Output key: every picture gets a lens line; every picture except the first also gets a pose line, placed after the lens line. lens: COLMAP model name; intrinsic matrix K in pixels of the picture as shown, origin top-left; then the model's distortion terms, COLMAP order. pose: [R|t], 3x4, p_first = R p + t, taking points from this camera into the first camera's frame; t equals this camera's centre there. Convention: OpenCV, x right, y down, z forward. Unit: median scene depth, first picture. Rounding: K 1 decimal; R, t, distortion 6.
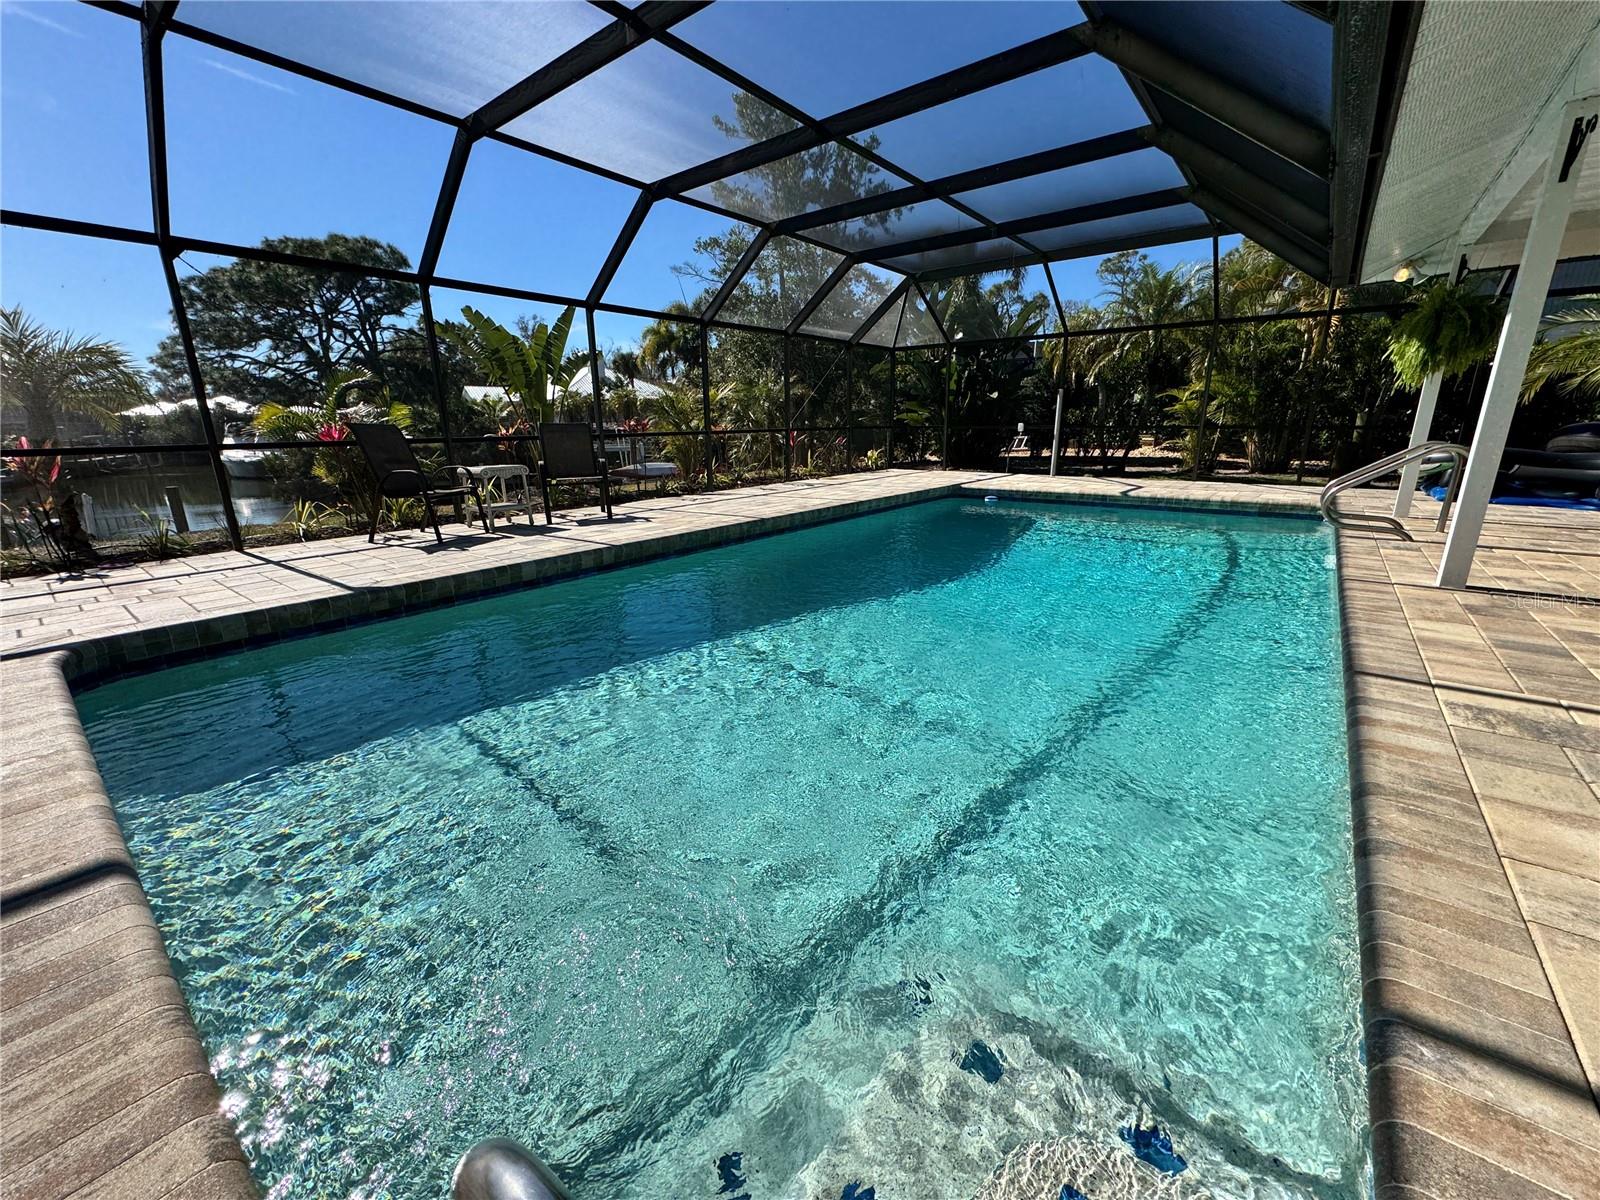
lens RADIAL K [[638.1, 0, 783.7], [0, 638.1, 605.9], [0, 0, 1]] dist [0.000616, 0.000056]
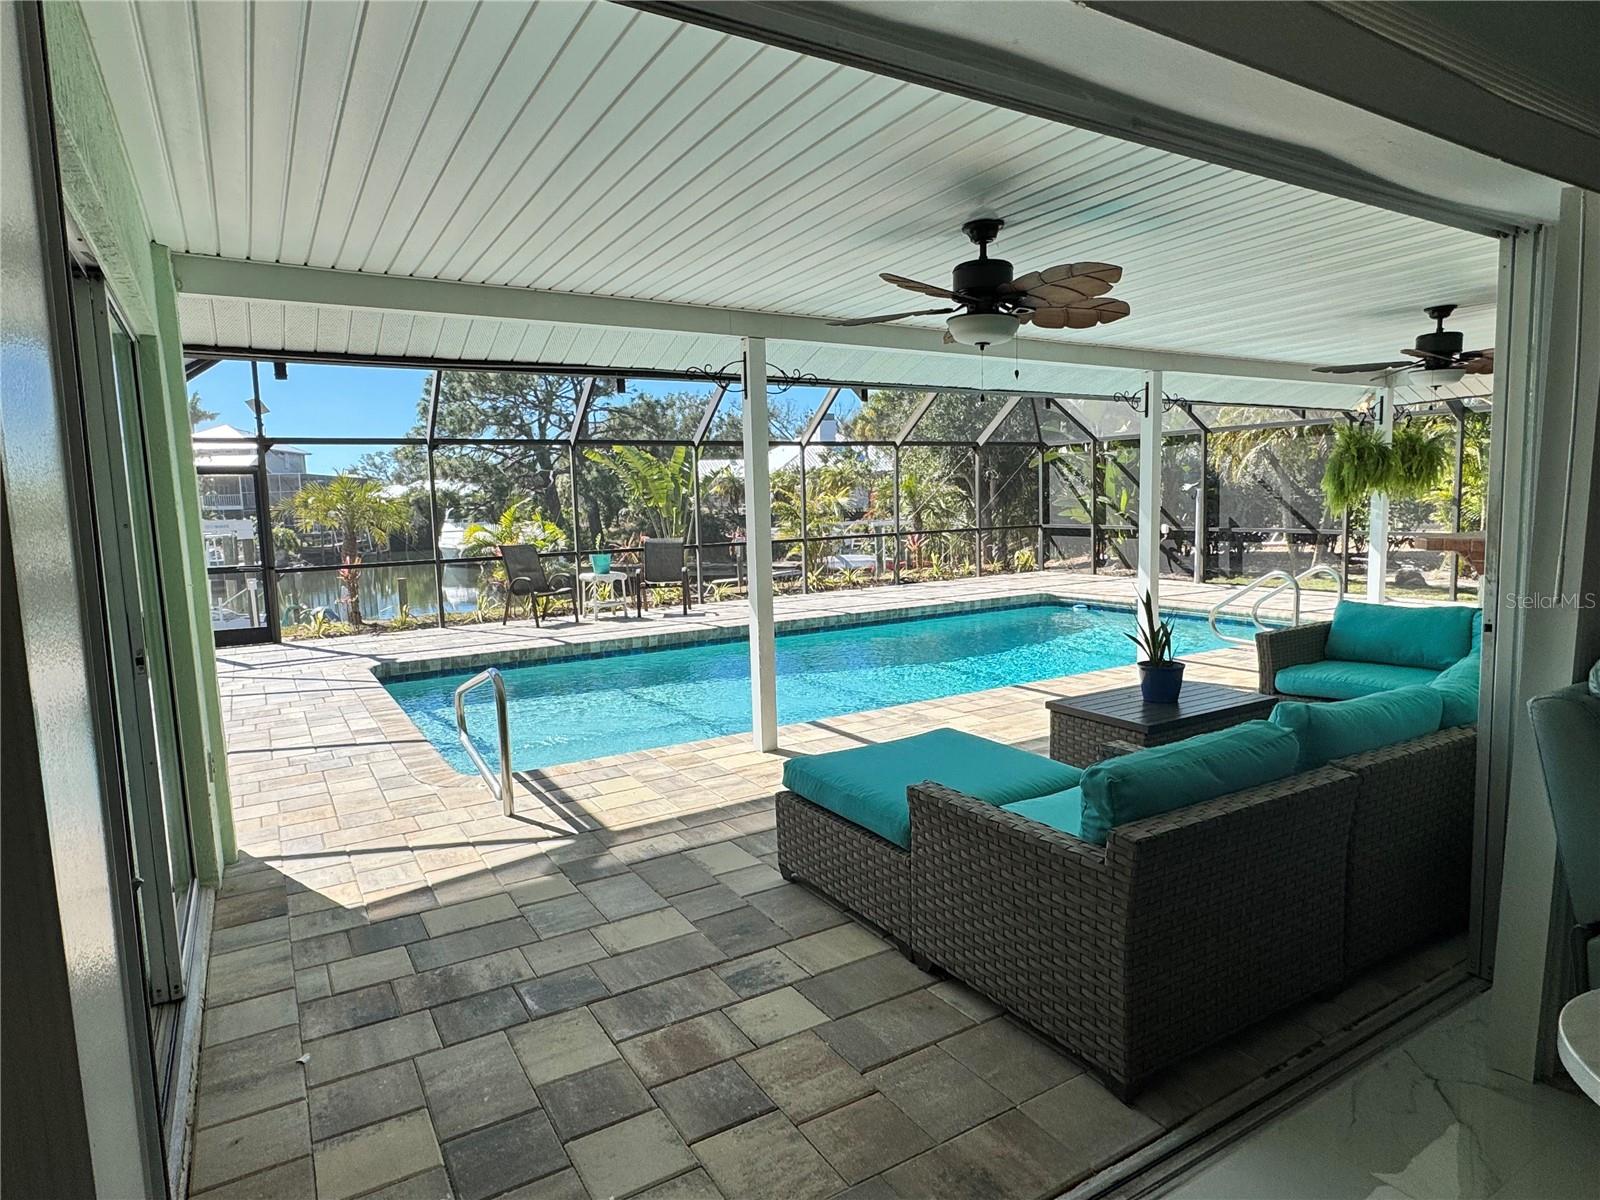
lens RADIAL K [[915.7, 0, 801.4], [0, 915.7, 601.0], [0, 0, 1]] dist [0.001503, 0.000786]
pose [[0.944499, 0.029400, -0.327196, 0.211838], [-0.079121, 0.987027, -0.139707, 0.028189], [0.318844, 0.157842, 0.934572, -0.247179]]
